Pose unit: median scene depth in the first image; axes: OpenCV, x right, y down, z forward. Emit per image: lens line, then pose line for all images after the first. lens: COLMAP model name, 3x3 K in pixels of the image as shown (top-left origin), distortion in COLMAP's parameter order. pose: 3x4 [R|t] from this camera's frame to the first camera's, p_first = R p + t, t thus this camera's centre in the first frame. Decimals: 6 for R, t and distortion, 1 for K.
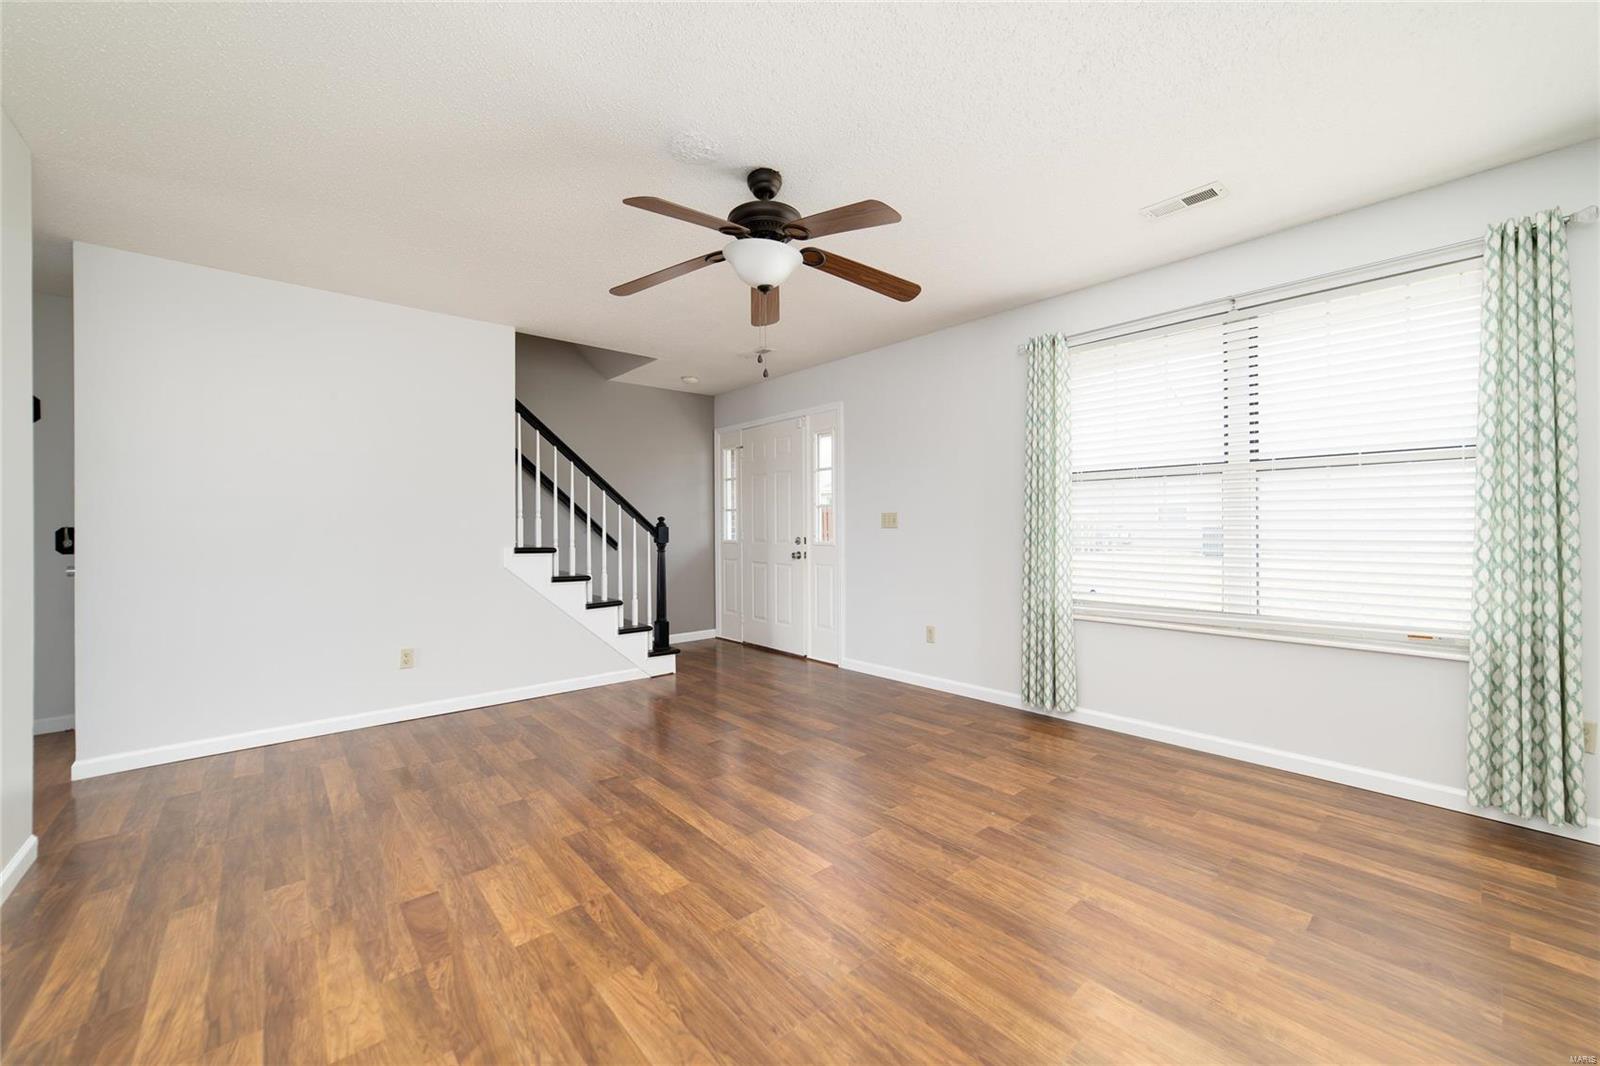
lens RADIAL K [[621.6, 0, 800.6], [0, 621.6, 527.5], [0, 0, 1]] dist [-0.022596, 0.008283]
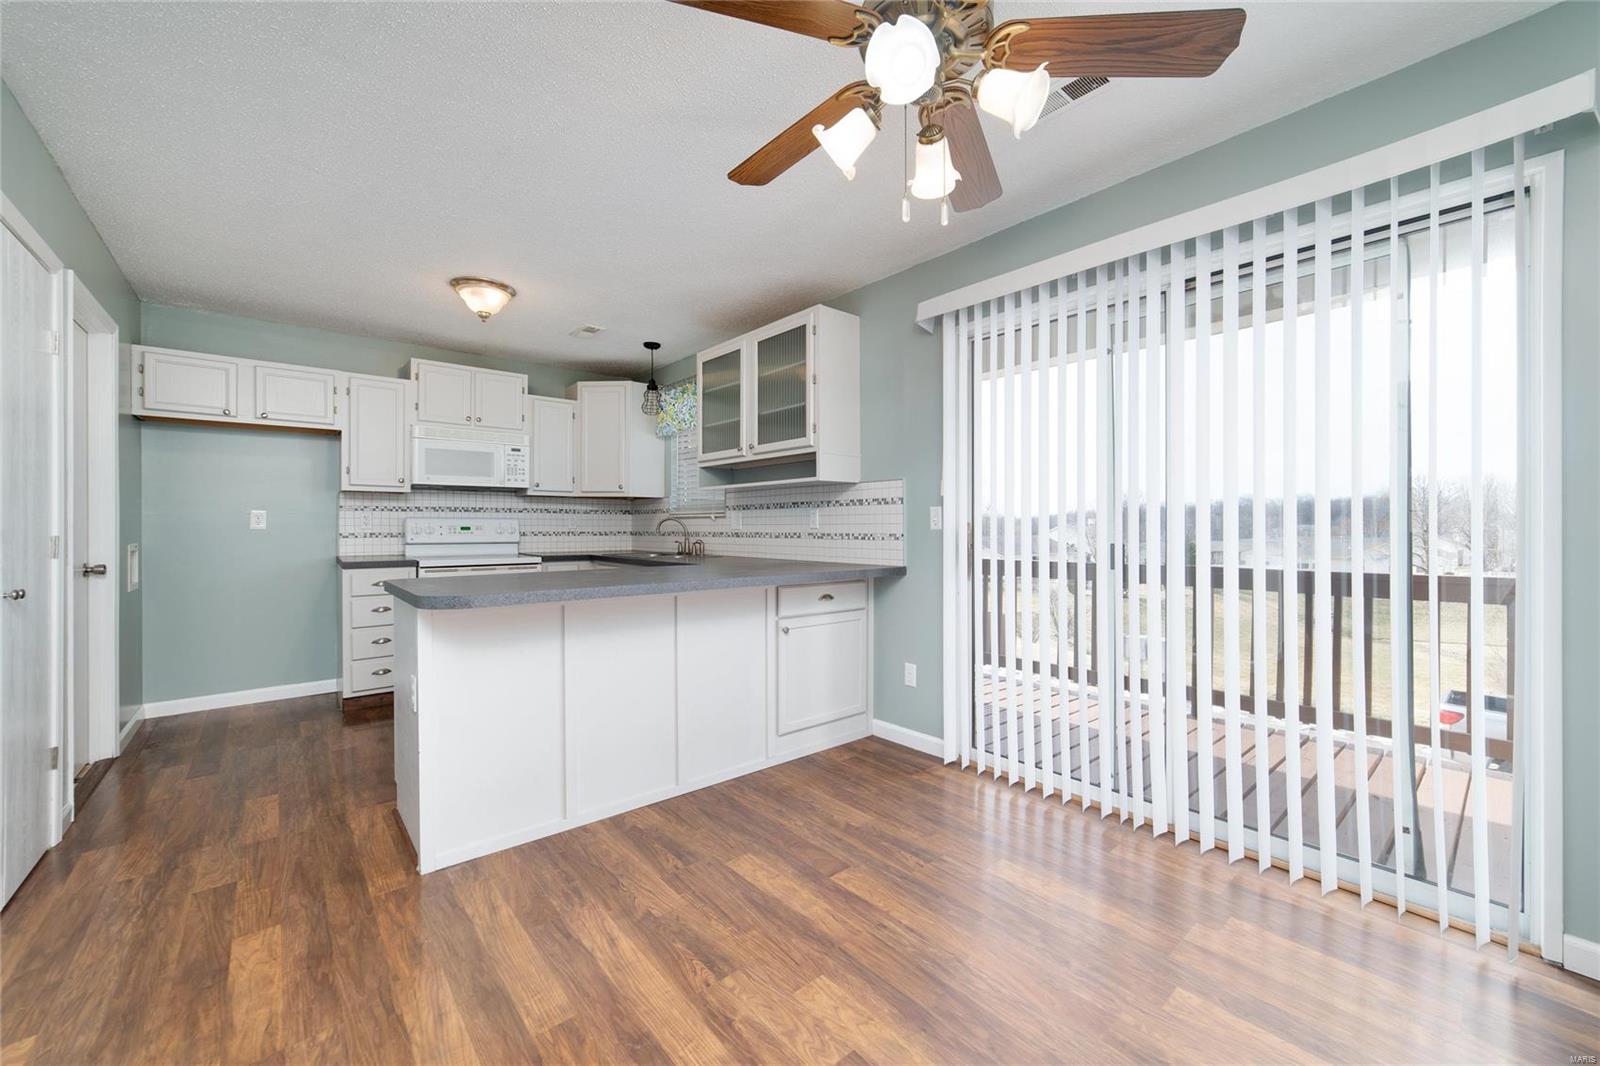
lens RADIAL K [[621.6, 0, 800.6], [0, 621.6, 527.5], [0, 0, 1]] dist [-0.022596, 0.008283]
pose [[-0.999949, 0.006424, 0.007794, -0.947001], [0.006457, 0.999970, 0.004259, 0.003683], [-0.007766, 0.004309, -0.999961, 1.145354]]
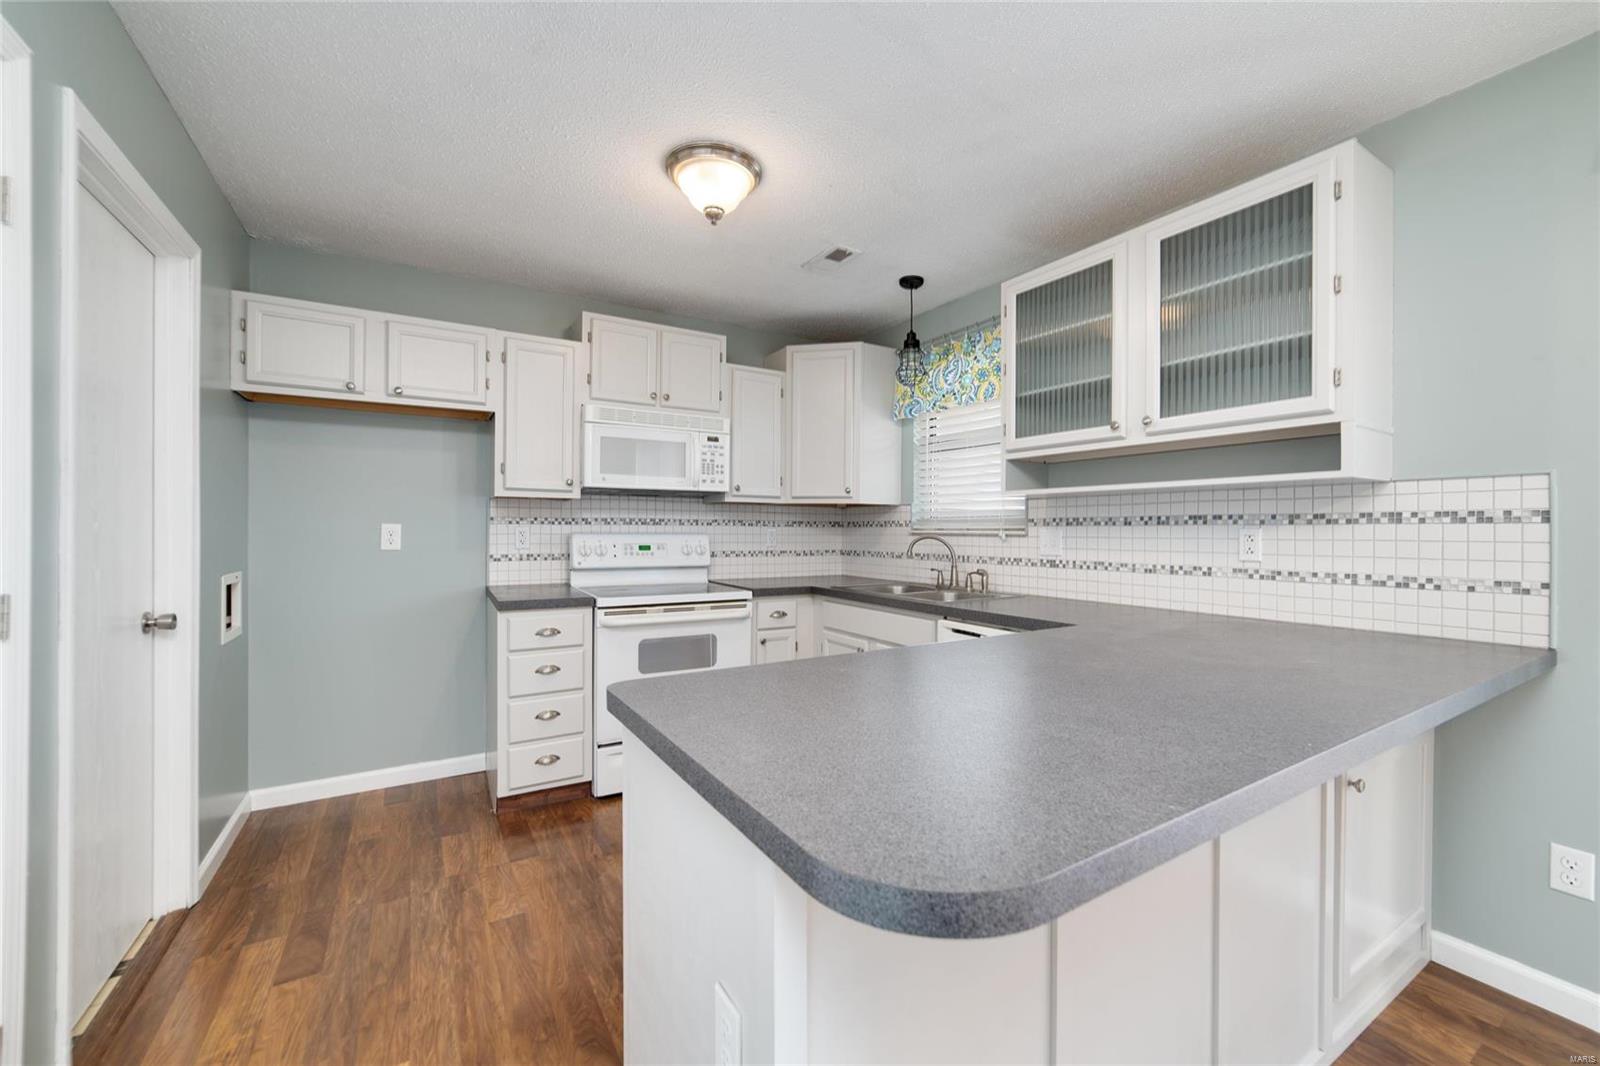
lens RADIAL K [[640.4, 0, 804.9], [0, 640.4, 531.9], [0, 0, 1]] dist [-0.032557, 0.010854]
pose [[-0.986161, 0.000038, 0.165790, -0.526997], [0.000727, 0.999991, 0.004094, -0.030528], [-0.165789, 0.004158, -0.986153, 0.647480]]
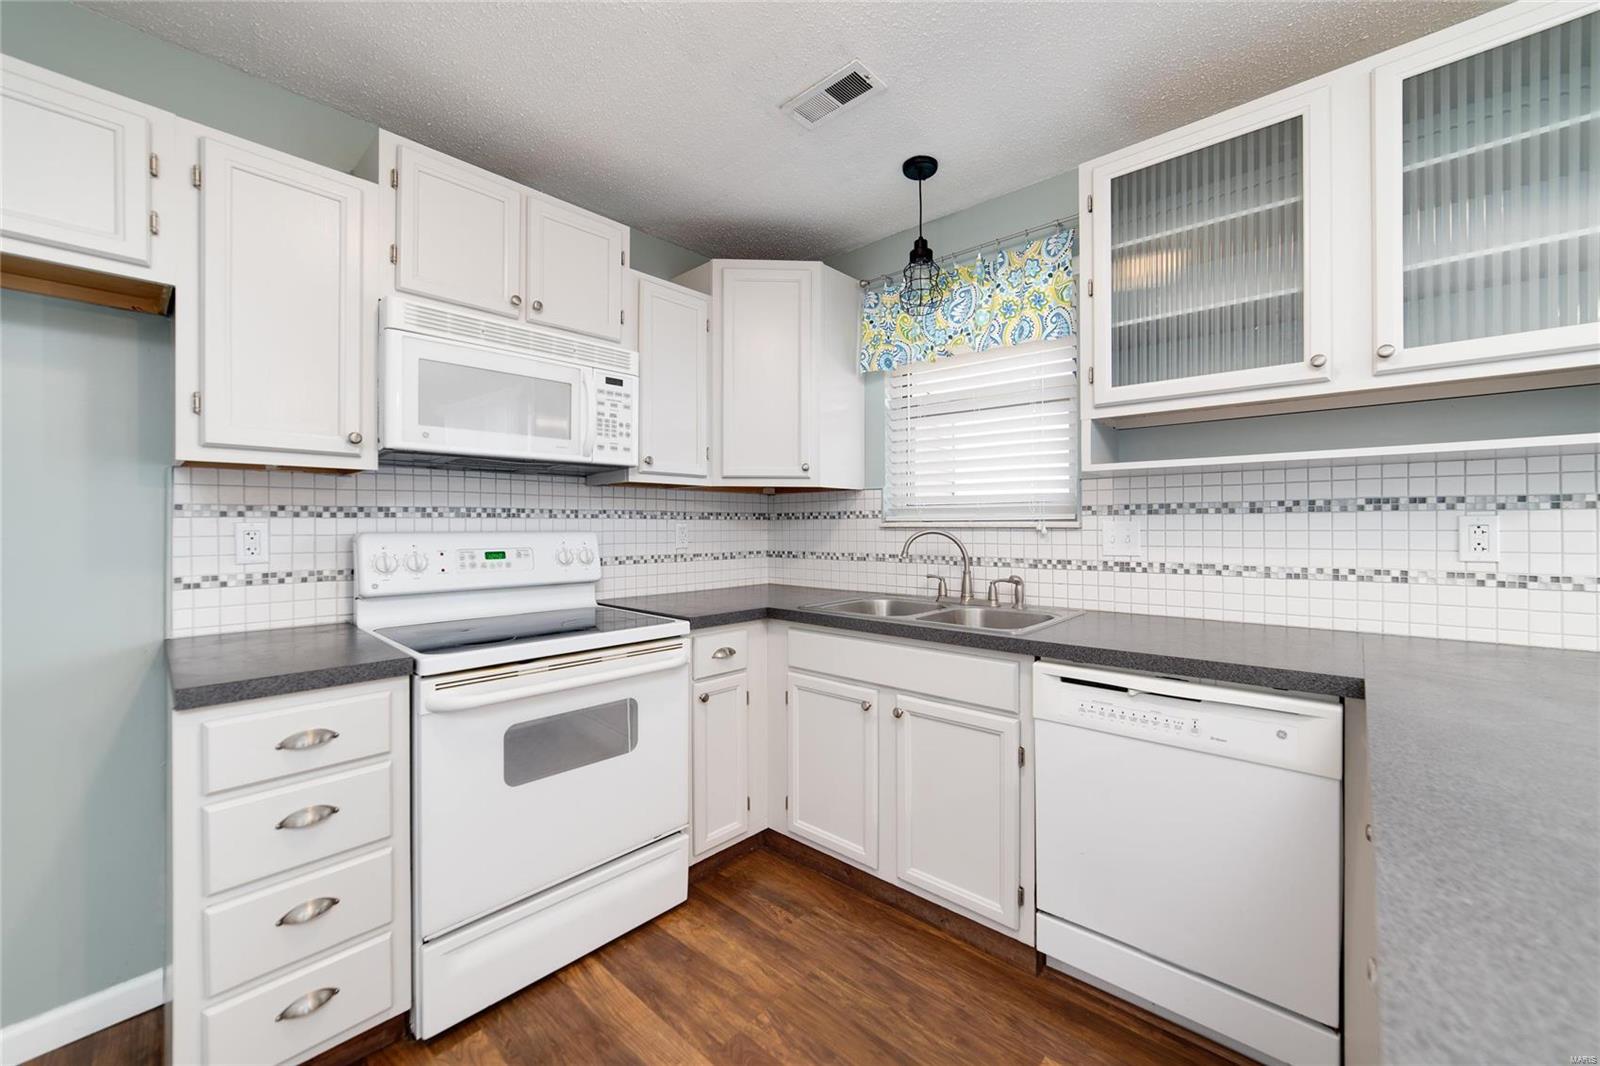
lens RADIAL K [[629.3, 0, 807.5], [0, 629.3, 524.0], [0, 0, 1]] dist [-0.020257, 0.006164]
pose [[-0.992586, 0.009149, -0.121201, -0.274930], [0.008968, 0.999958, 0.002039, -0.030115], [0.121214, 0.000937, -0.992626, 0.228501]]
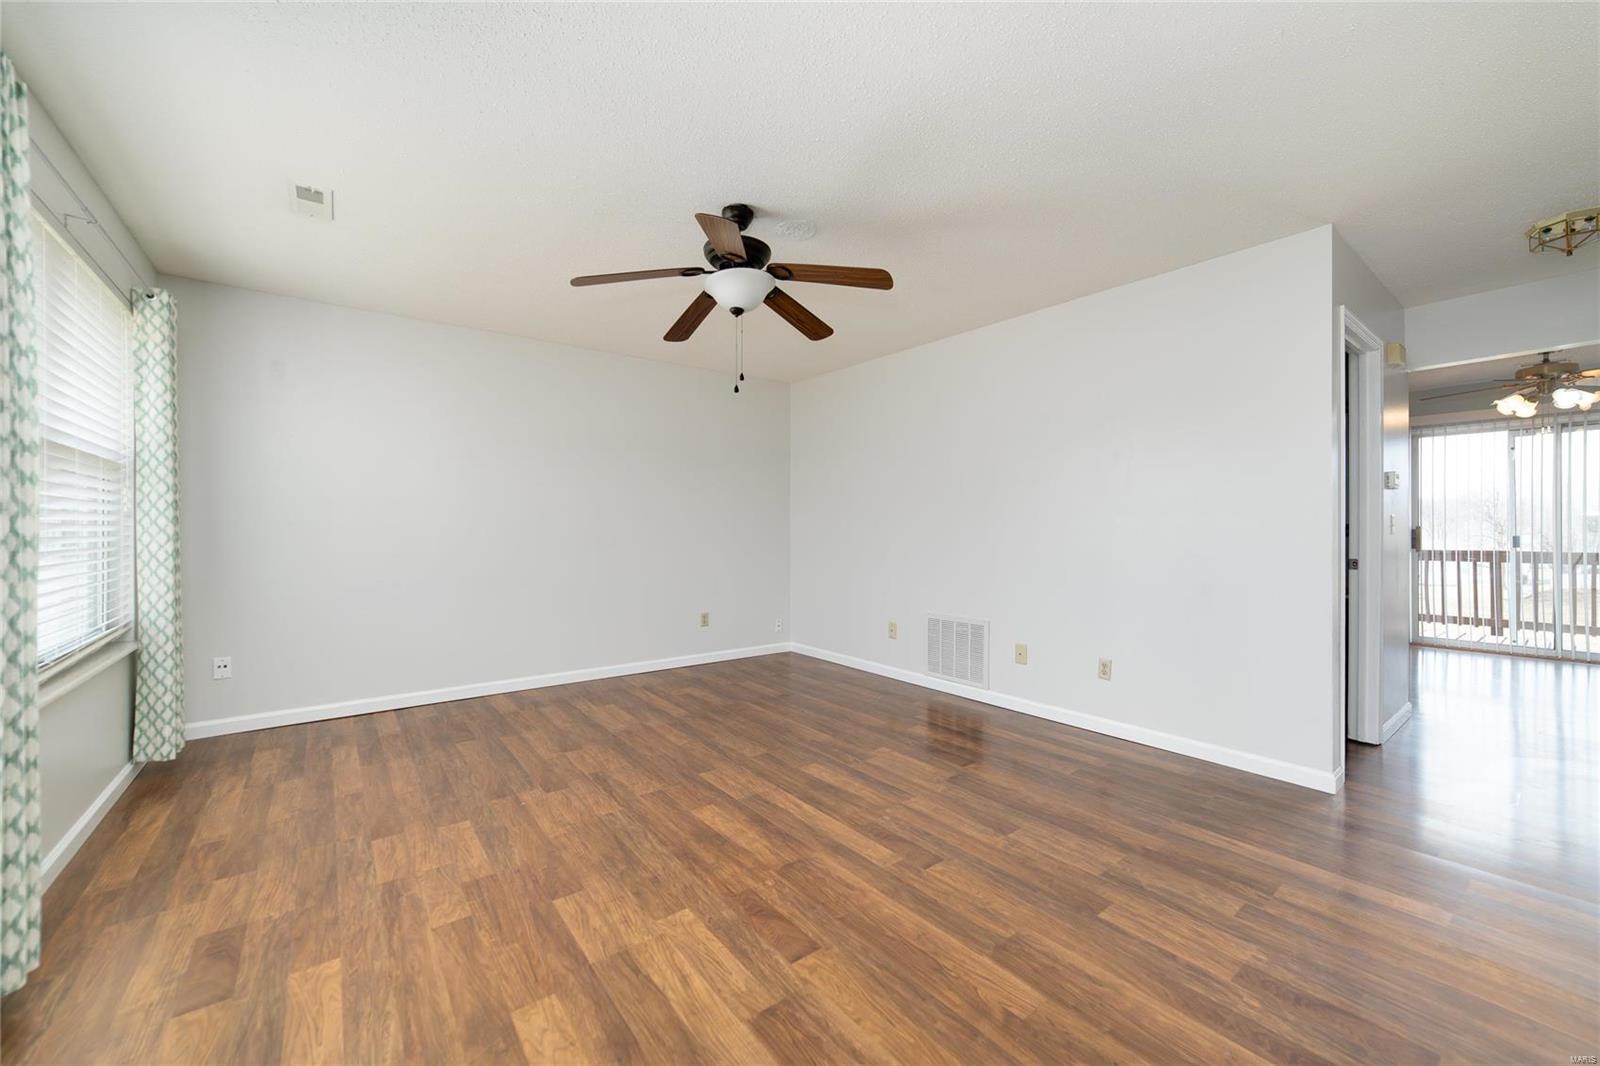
lens RADIAL K [[638.1, 0, 799.5], [0, 638.1, 524.8], [0, 0, 1]] dist [-0.015103, 0.003613]
pose [[-0.998046, 0.008227, 0.061936, -0.211529], [0.007938, 0.999956, -0.004900, -0.002298], [-0.061974, -0.004399, -0.998068, 1.901362]]
